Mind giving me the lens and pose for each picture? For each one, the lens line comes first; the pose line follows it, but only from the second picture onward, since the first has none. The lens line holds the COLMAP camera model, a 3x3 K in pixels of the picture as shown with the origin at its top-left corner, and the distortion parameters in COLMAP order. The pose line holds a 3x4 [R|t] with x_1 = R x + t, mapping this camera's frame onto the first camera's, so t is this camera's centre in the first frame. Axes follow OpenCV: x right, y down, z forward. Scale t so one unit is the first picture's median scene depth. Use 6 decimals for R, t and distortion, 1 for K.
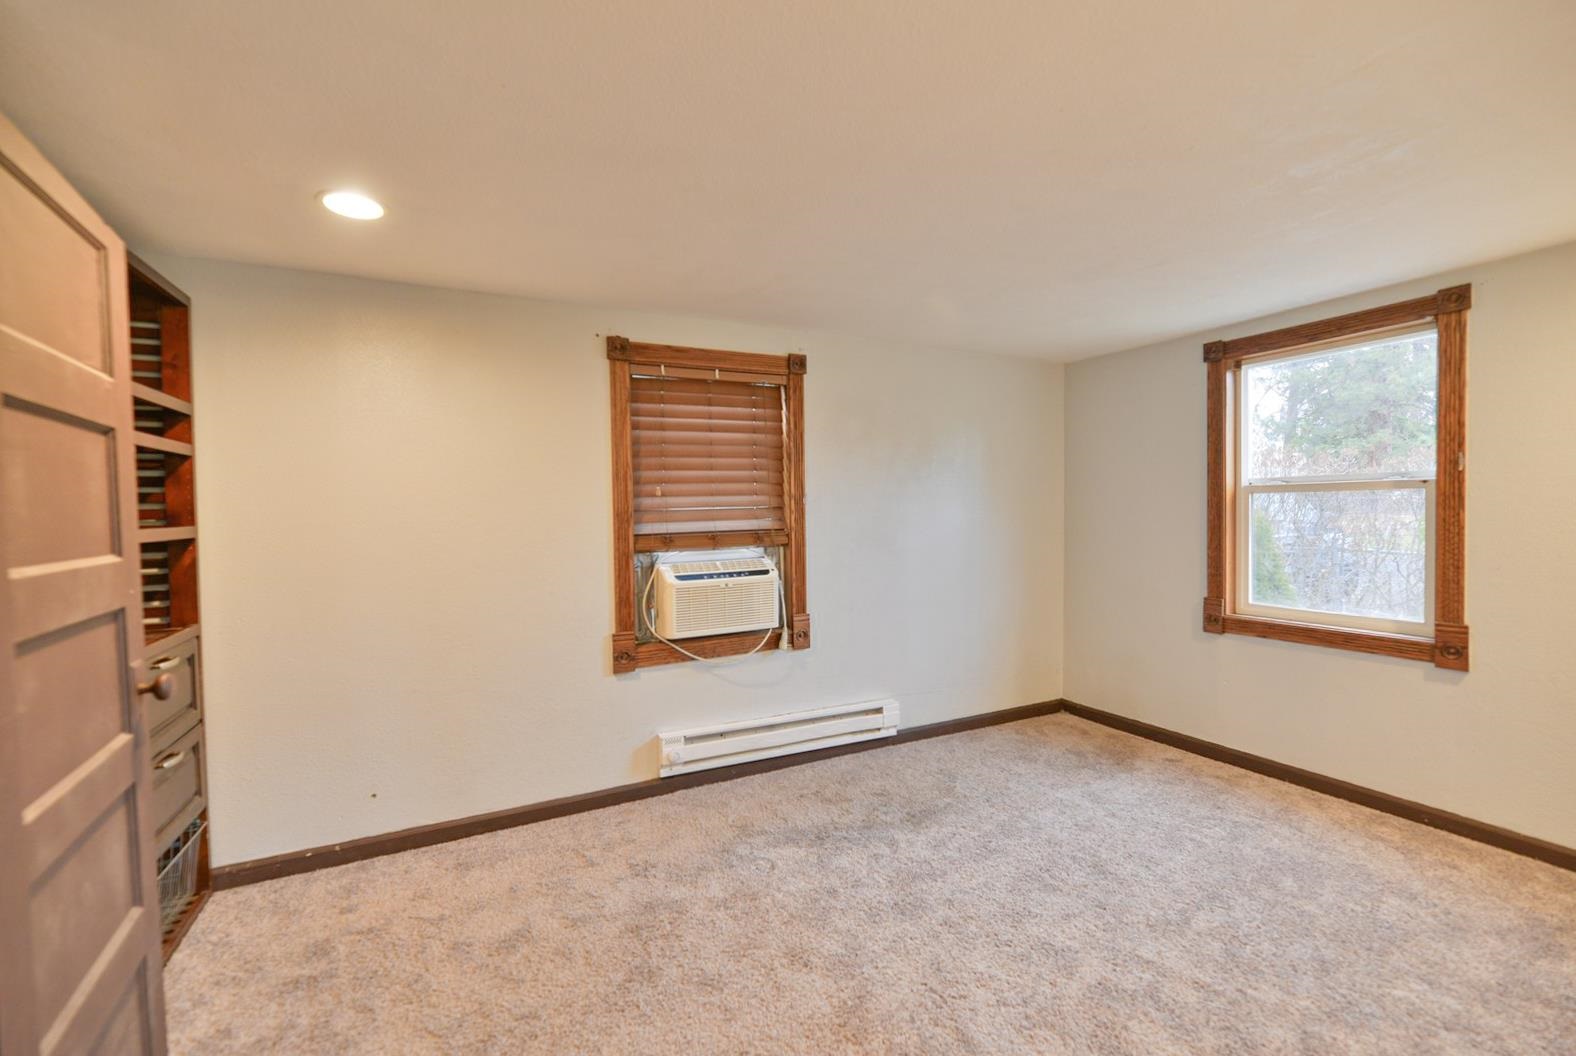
lens RADIAL K [[641.8, 0, 785.7], [0, 641.8, 526.4], [0, 0, 1]] dist [-0.000025, 0.000020]
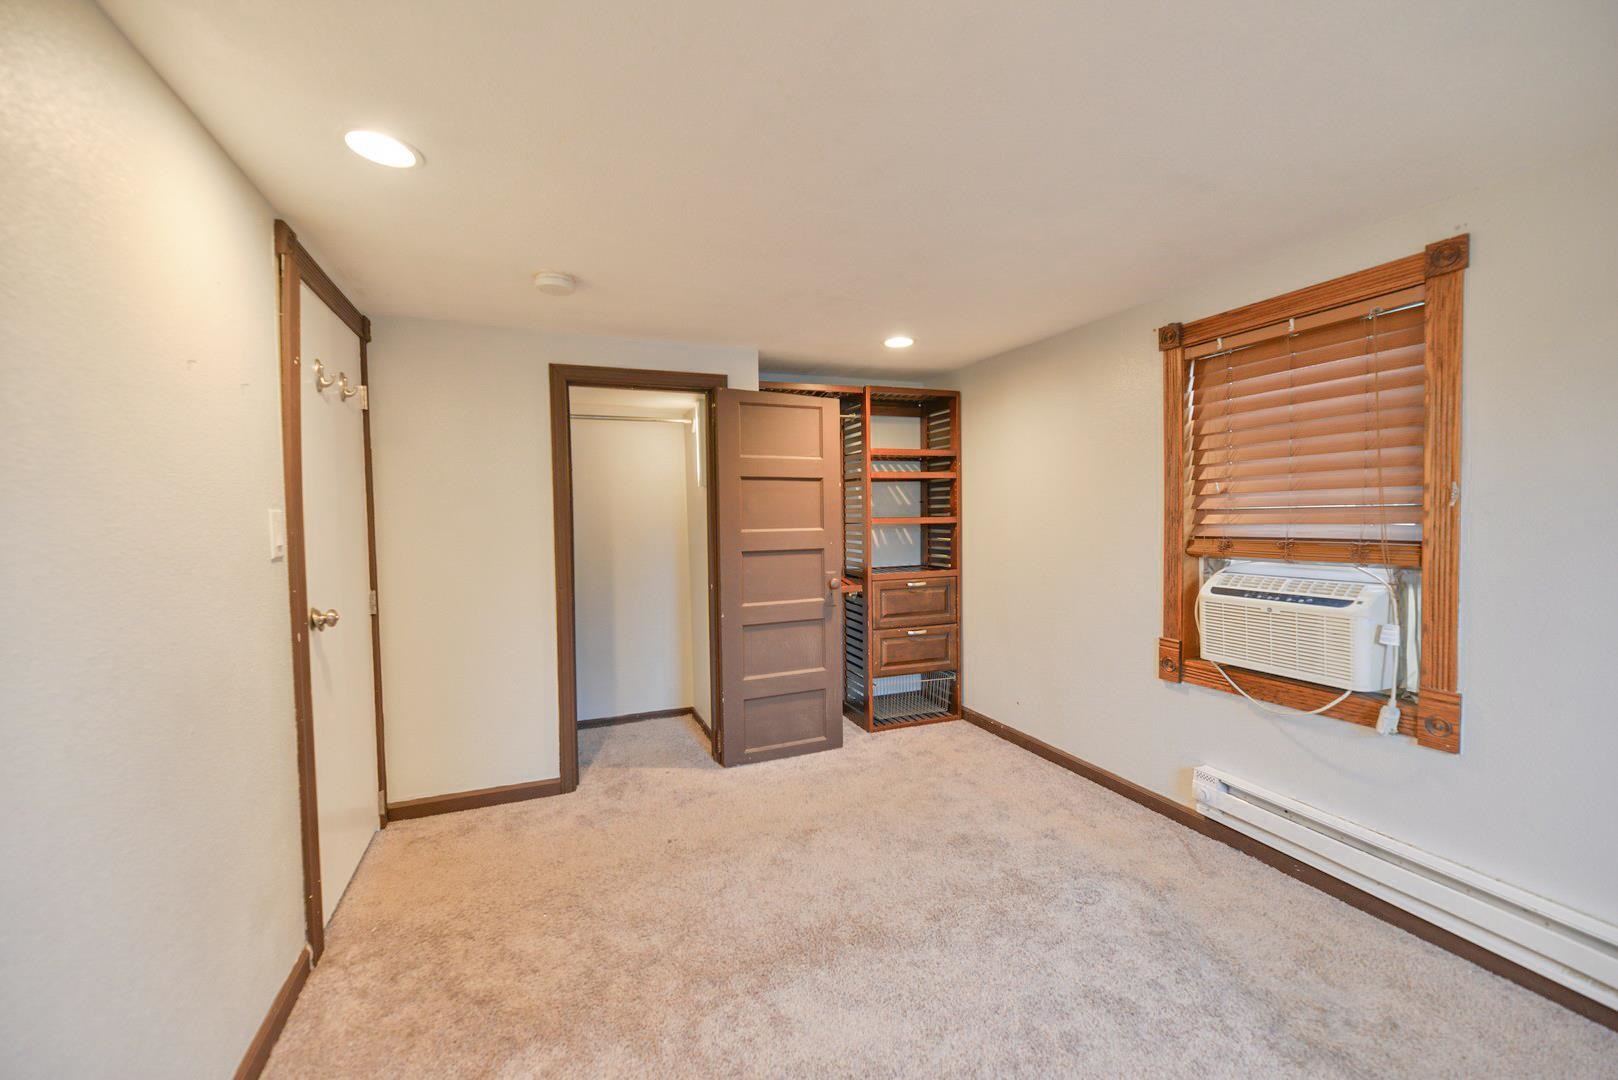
lens RADIAL K [[658.9, 0, 806.7], [0, 658.9, 538.4], [0, 0, 1]] dist [-0.000025, 0.000020]
pose [[-0.075118, 0.056868, -0.995552, 0.729587], [-0.012966, 0.998232, 0.057999, -0.030690], [0.997090, 0.017265, -0.074248, 0.525907]]
